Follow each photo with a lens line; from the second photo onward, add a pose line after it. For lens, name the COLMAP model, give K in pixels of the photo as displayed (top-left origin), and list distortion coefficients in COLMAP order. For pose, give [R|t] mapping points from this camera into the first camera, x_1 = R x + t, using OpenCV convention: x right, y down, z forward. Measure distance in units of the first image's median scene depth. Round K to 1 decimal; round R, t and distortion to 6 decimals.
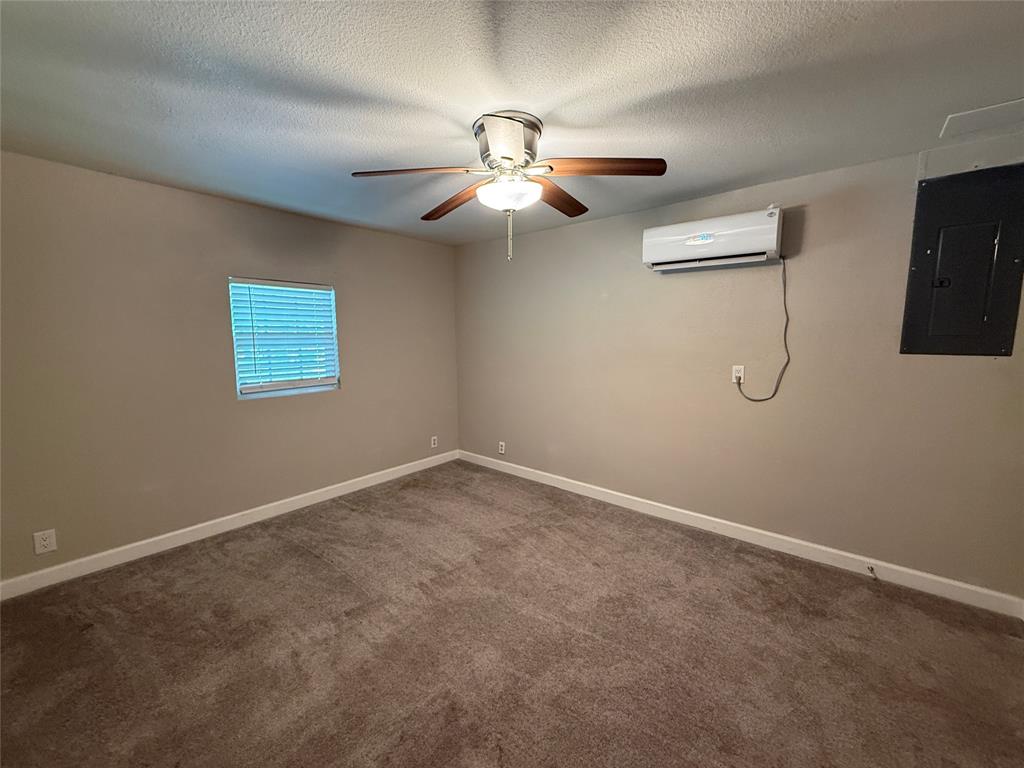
lens RADIAL K [[408.9, 0, 508.9], [0, 408.9, 380.3], [0, 0, 1]] dist [0.000120, 0.000341]
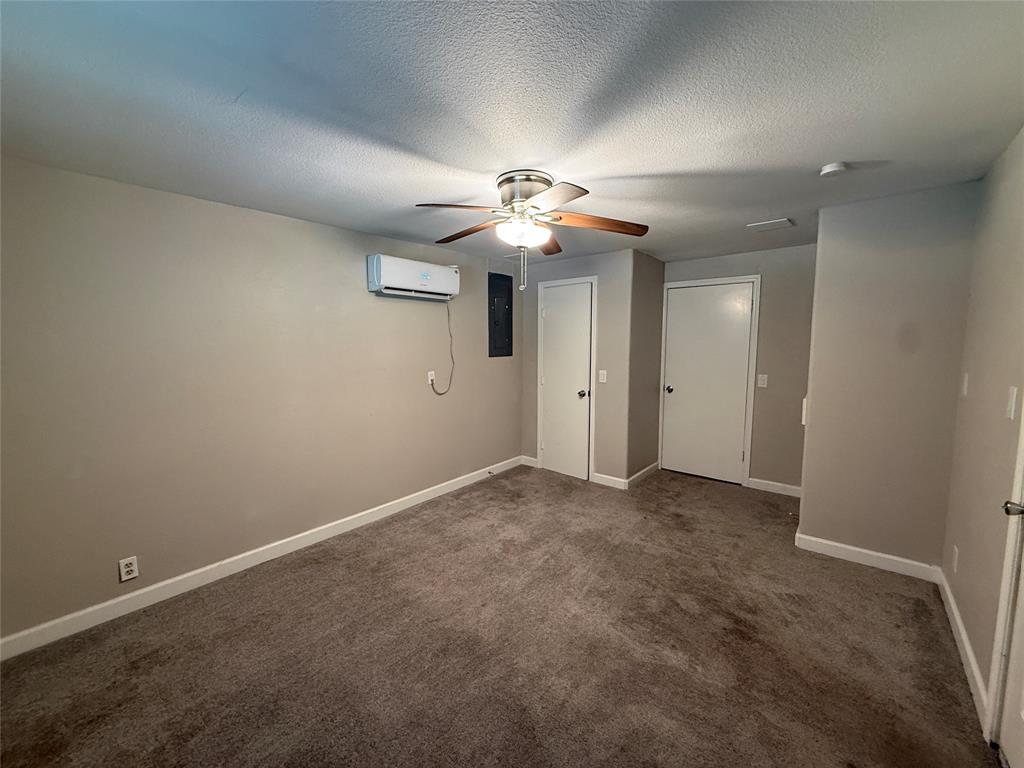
lens RADIAL K [[408.9, 0, 511.7], [0, 408.9, 380.2], [0, 0, 1]] dist [0.000120, 0.000341]
pose [[-0.003414, -0.089293, 0.996000, -0.797856], [0.129693, 0.987554, 0.088981, -0.091933], [-0.991548, 0.129478, 0.008209, 0.699298]]
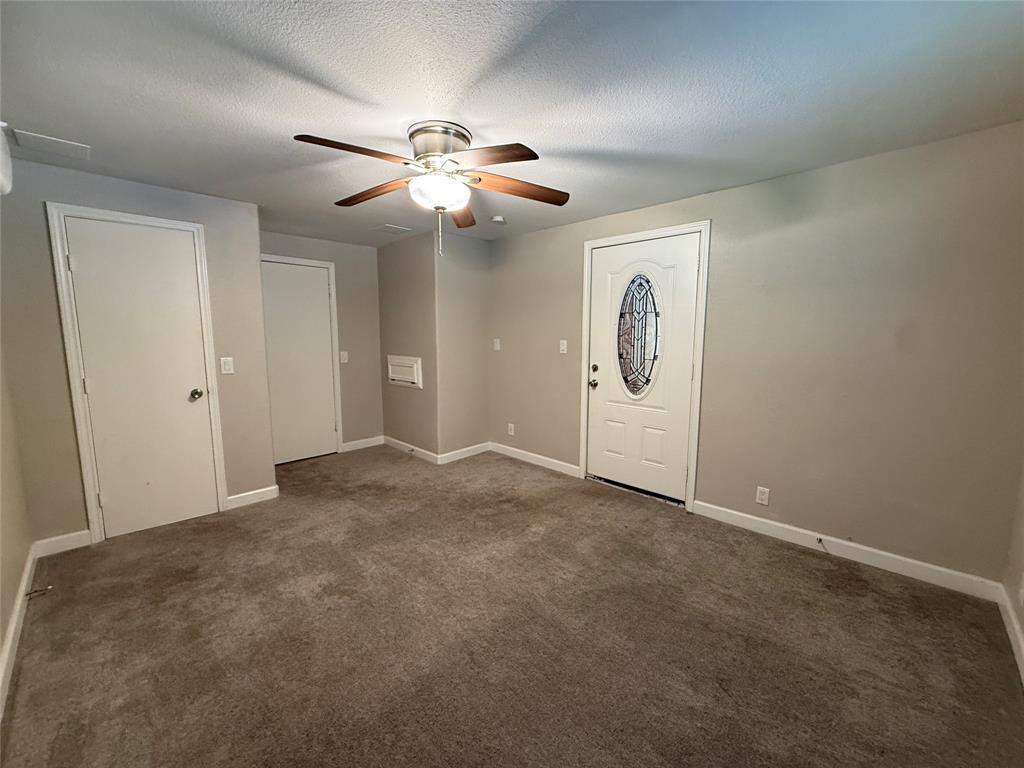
lens RADIAL K [[408.9, 0, 509.9], [0, 408.9, 382.2], [0, 0, 1]] dist [0.000120, 0.000341]
pose [[-0.997413, -0.007504, 0.071487, -0.170547], [0.010513, 0.968612, 0.248355, -0.153159], [-0.071107, 0.248464, -0.966028, 1.400289]]
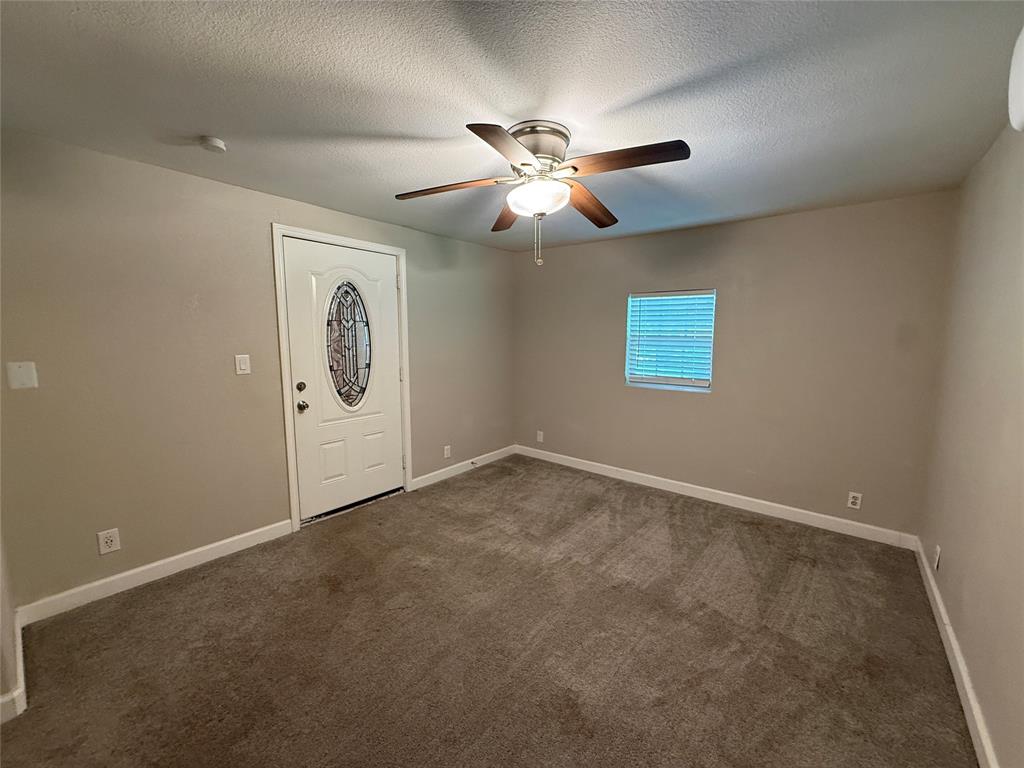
lens RADIAL K [[408.9, 0, 517.0], [0, 408.9, 380.8], [0, 0, 1]] dist [0.000120, 0.000341]
pose [[0.029766, 0.112007, -0.993262, 0.697673], [-0.127608, 0.985997, 0.107363, -0.069122], [0.991378, 0.123553, 0.043642, 0.622435]]
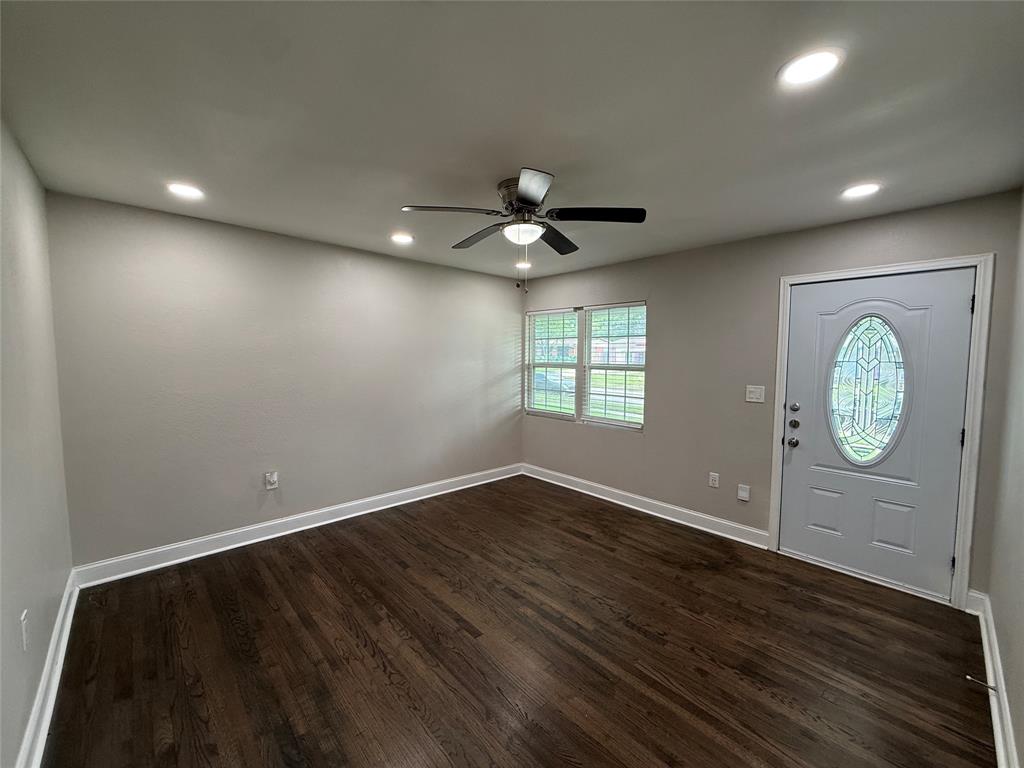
lens RADIAL K [[408.9, 0, 511.3], [0, 408.9, 379.9], [0, 0, 1]] dist [0.000120, 0.000341]
pose [[-0.992175, -0.025477, 0.122232, 0.274636], [-0.000584, 0.979897, 0.199505, -0.204209], [-0.124858, 0.197873, -0.972243, 1.254703]]
